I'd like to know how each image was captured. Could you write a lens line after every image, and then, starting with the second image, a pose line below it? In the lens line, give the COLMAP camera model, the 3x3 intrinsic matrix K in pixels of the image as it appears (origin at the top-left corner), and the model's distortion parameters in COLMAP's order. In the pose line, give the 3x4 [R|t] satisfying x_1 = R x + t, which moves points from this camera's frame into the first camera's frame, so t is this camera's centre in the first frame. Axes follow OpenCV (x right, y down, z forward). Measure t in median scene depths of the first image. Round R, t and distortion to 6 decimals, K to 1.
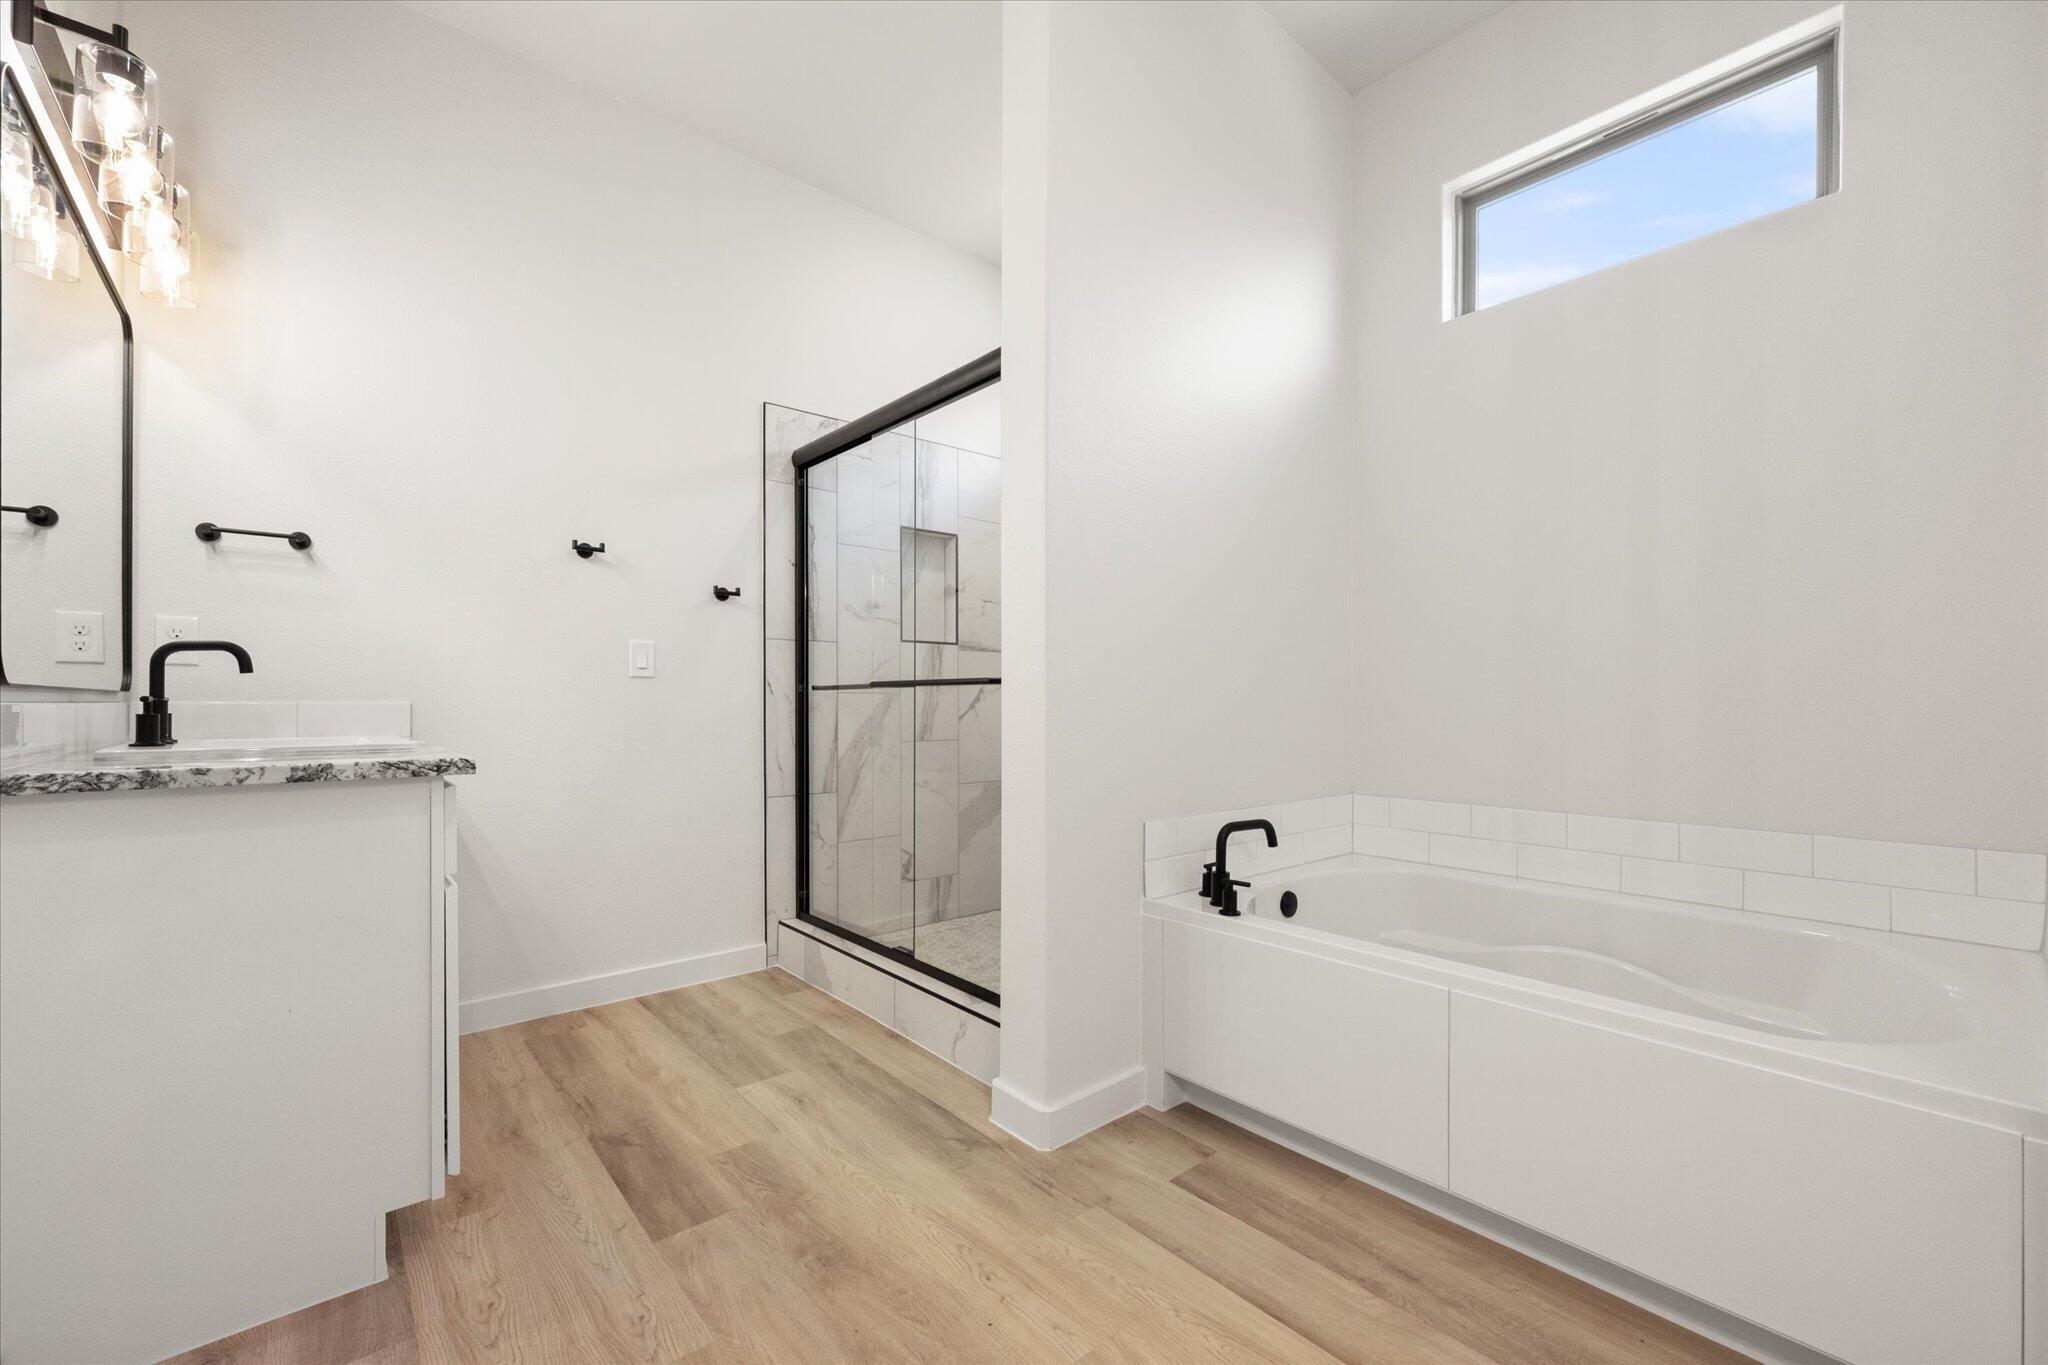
lens RADIAL K [[835.5, 0, 1038.4], [0, 835.5, 700.8], [0, 0, 1]] dist [0.000933, 0.000375]
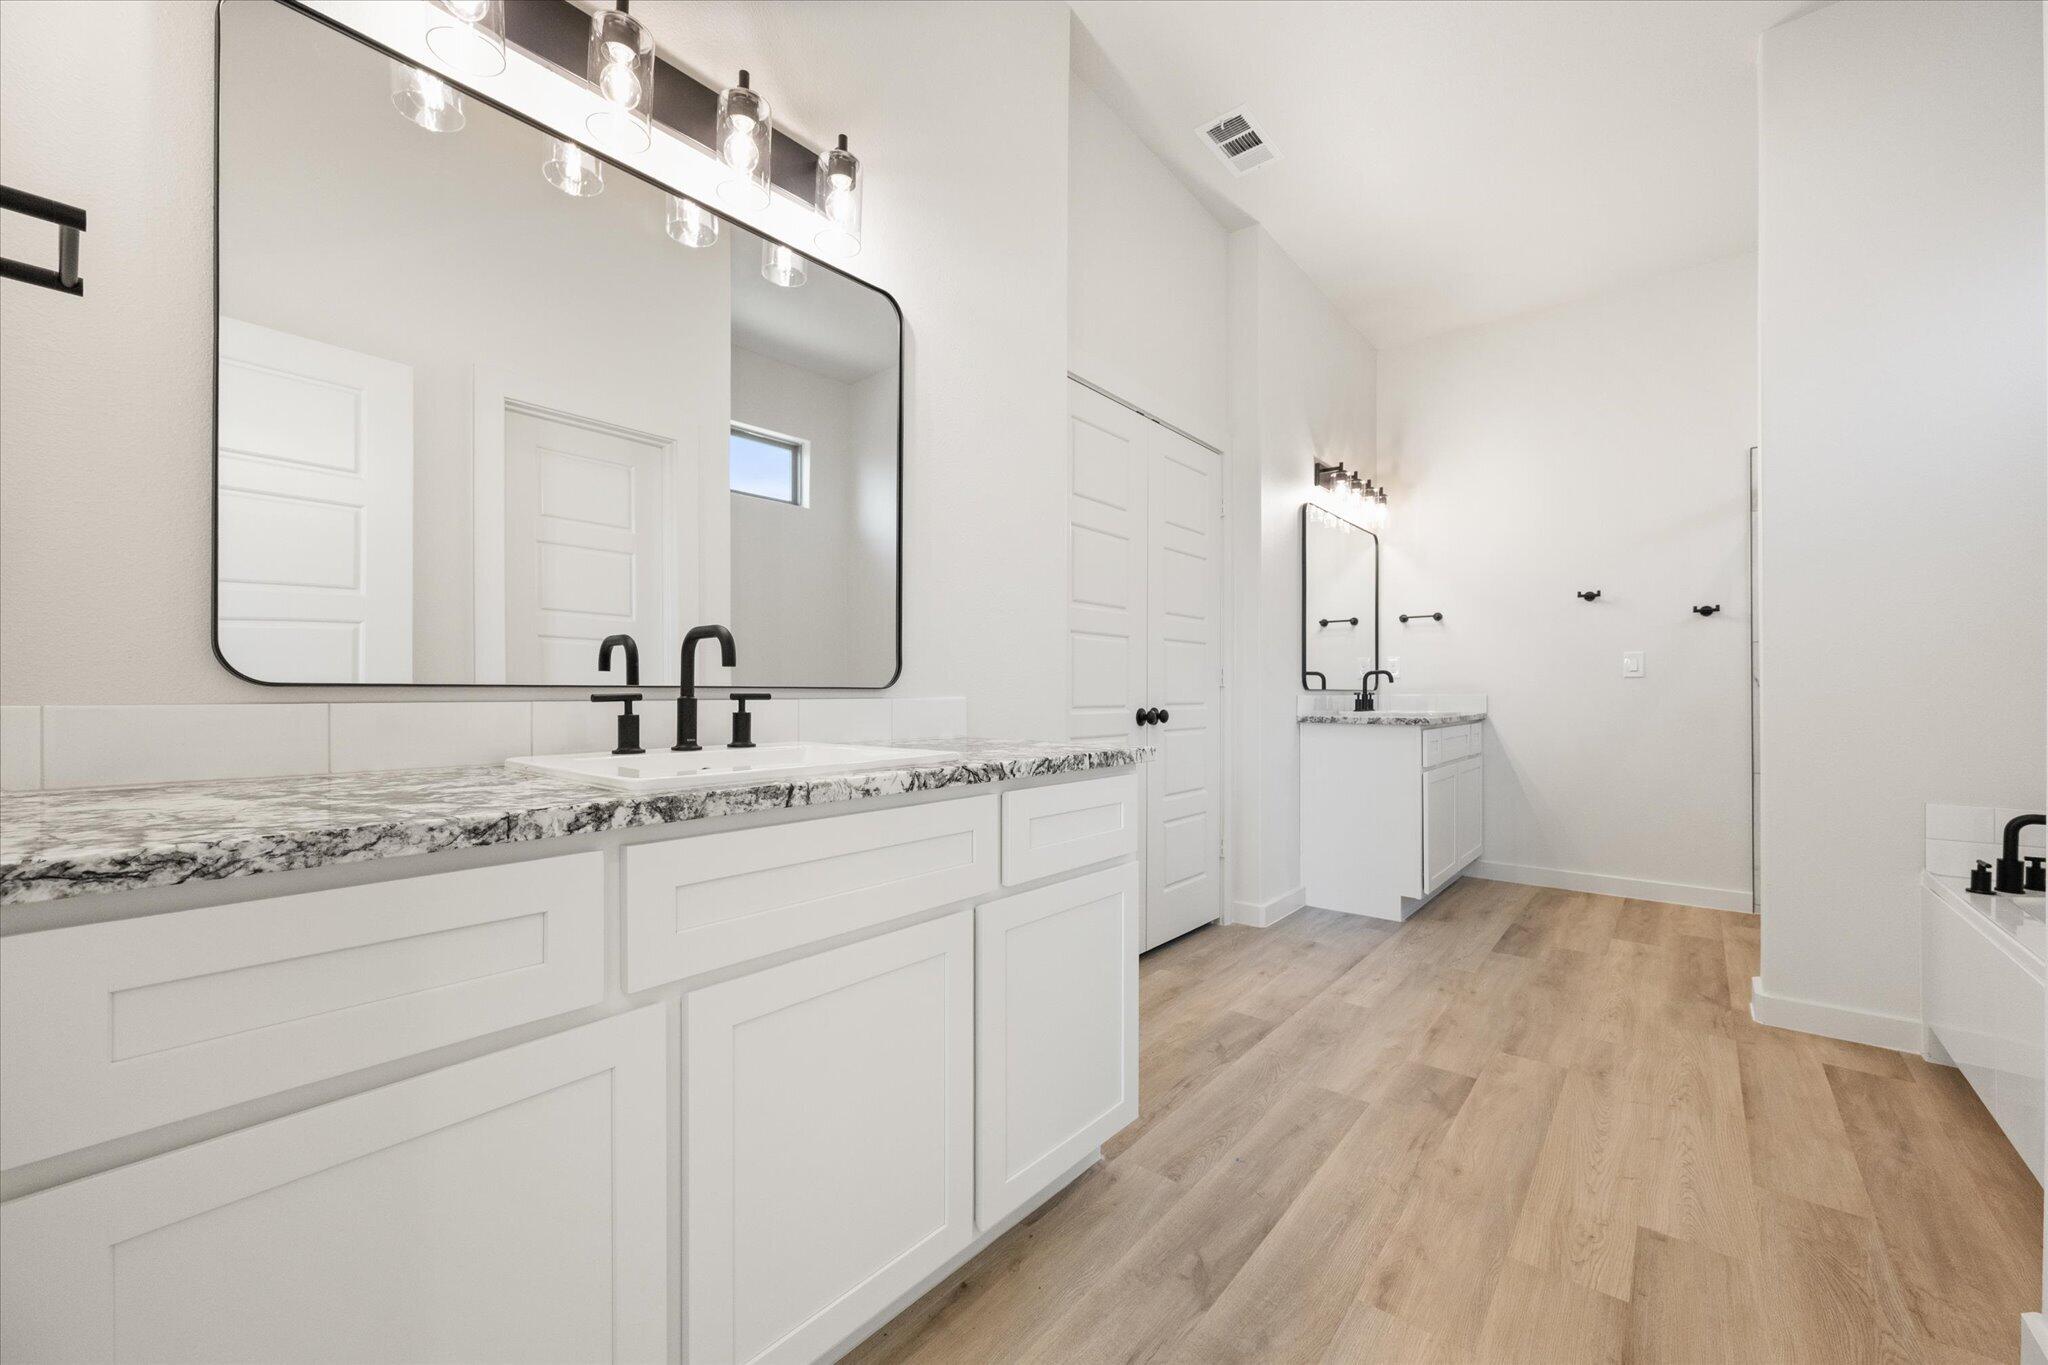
lens RADIAL K [[835.5, 0, 1038.4], [0, 835.5, 700.8], [0, 0, 1]] dist [0.000933, 0.000375]
pose [[0.179396, 0.007606, -0.983748, 0.752509], [-0.000823, 0.999971, 0.007581, 0.002529], [0.983777, -0.000551, 0.179397, -0.266167]]
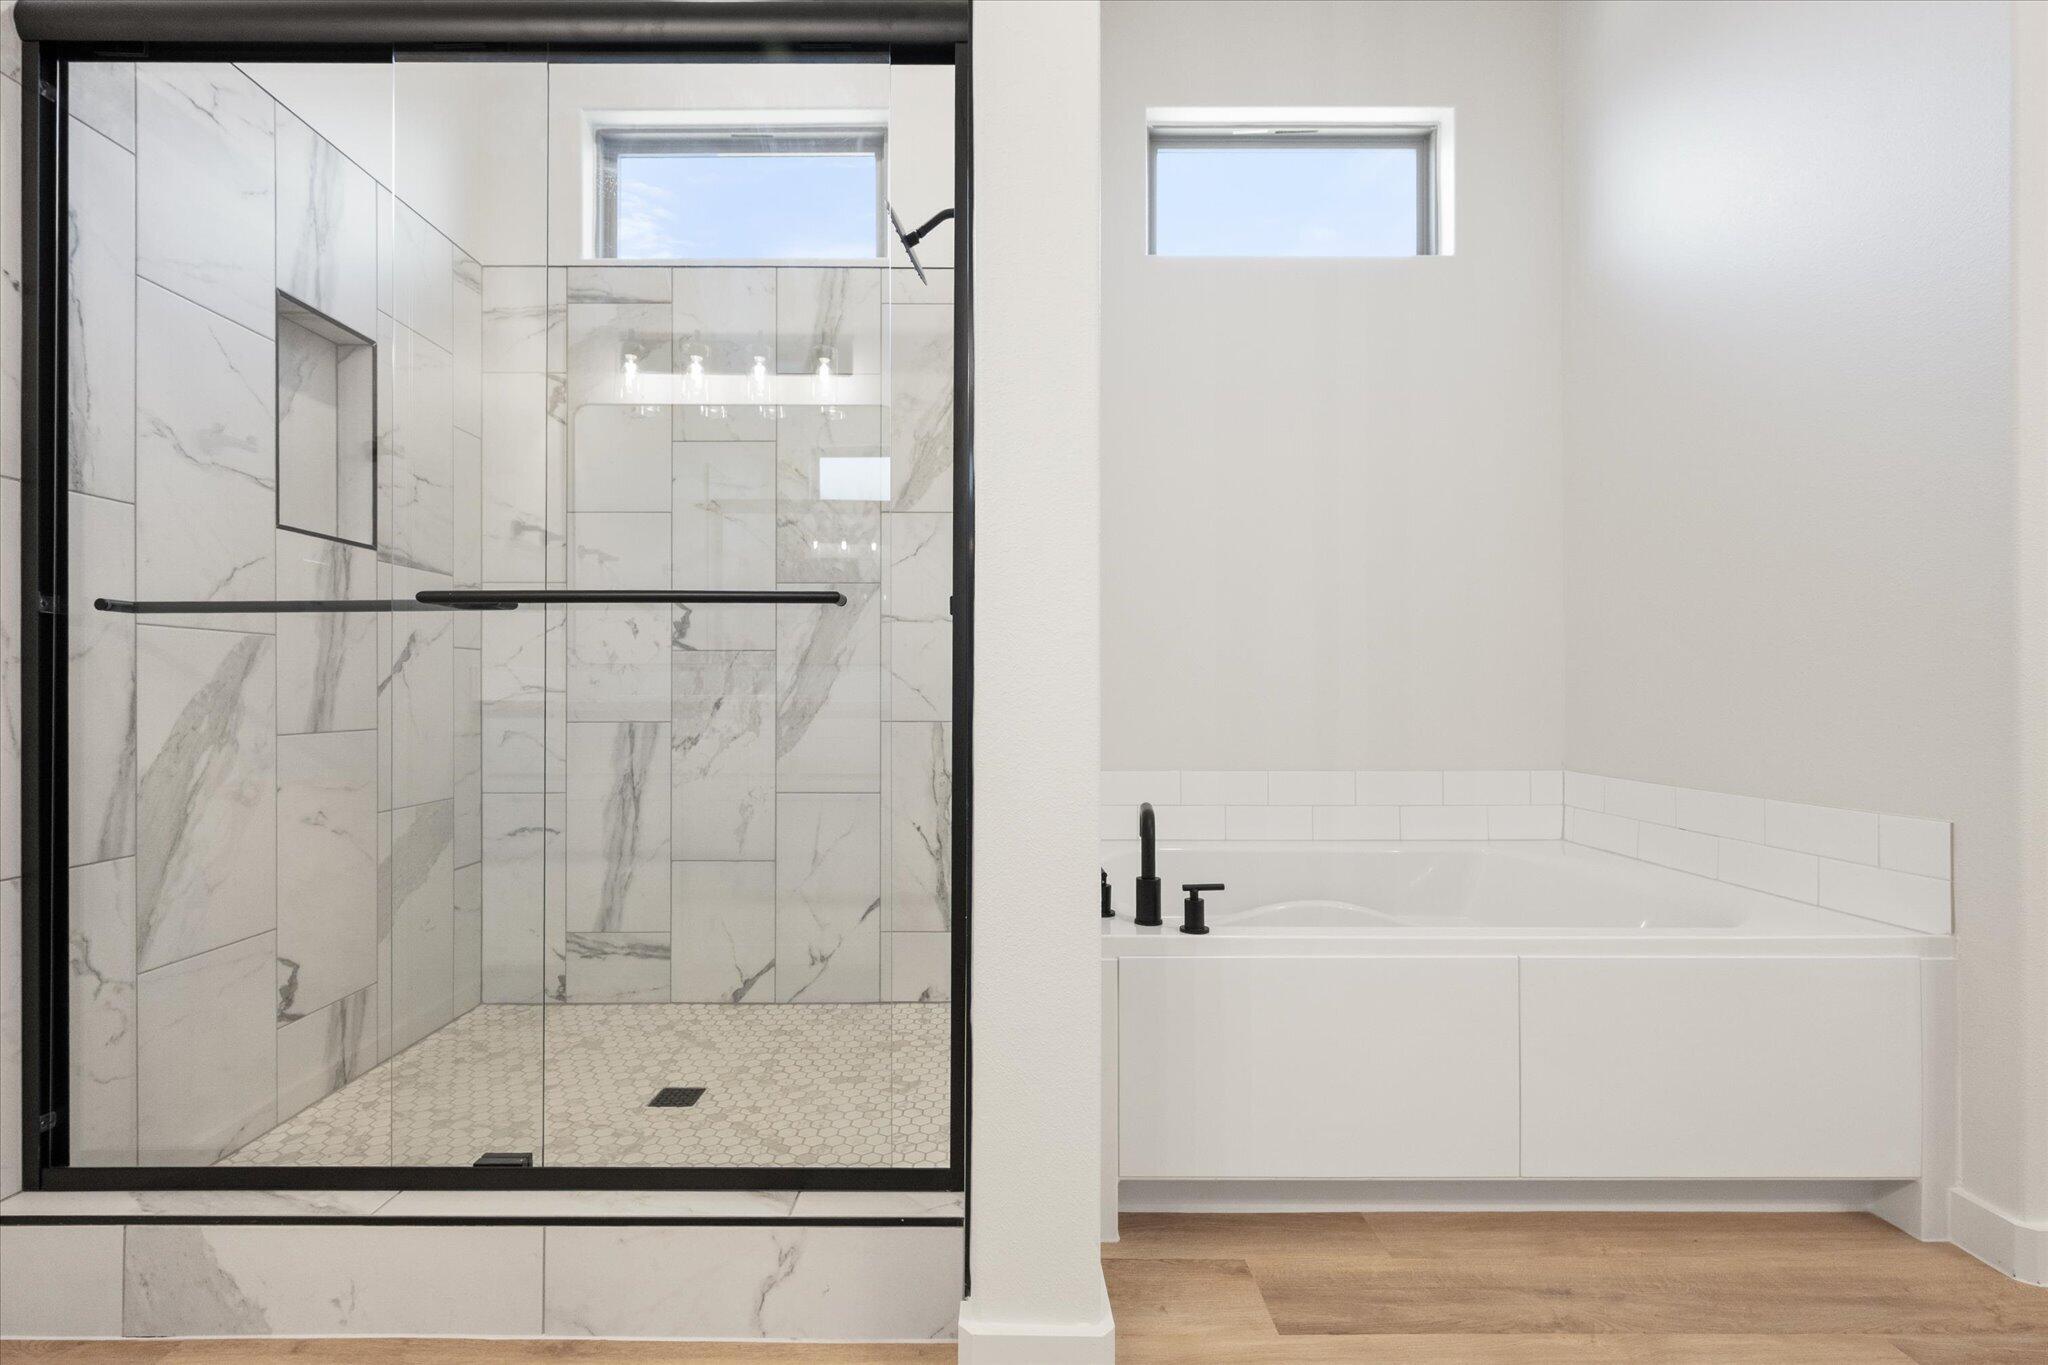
lens RADIAL K [[902.2, 0, 1041.9], [0, 902.2, 685.2], [0, 0, 1]] dist [-0.002406, 0.000512]
pose [[0.661416, 0.002987, 0.750013, -0.327613], [0.000505, 0.999990, -0.004428, 0.028766], [-0.750019, 0.003307, 0.661408, 0.407840]]
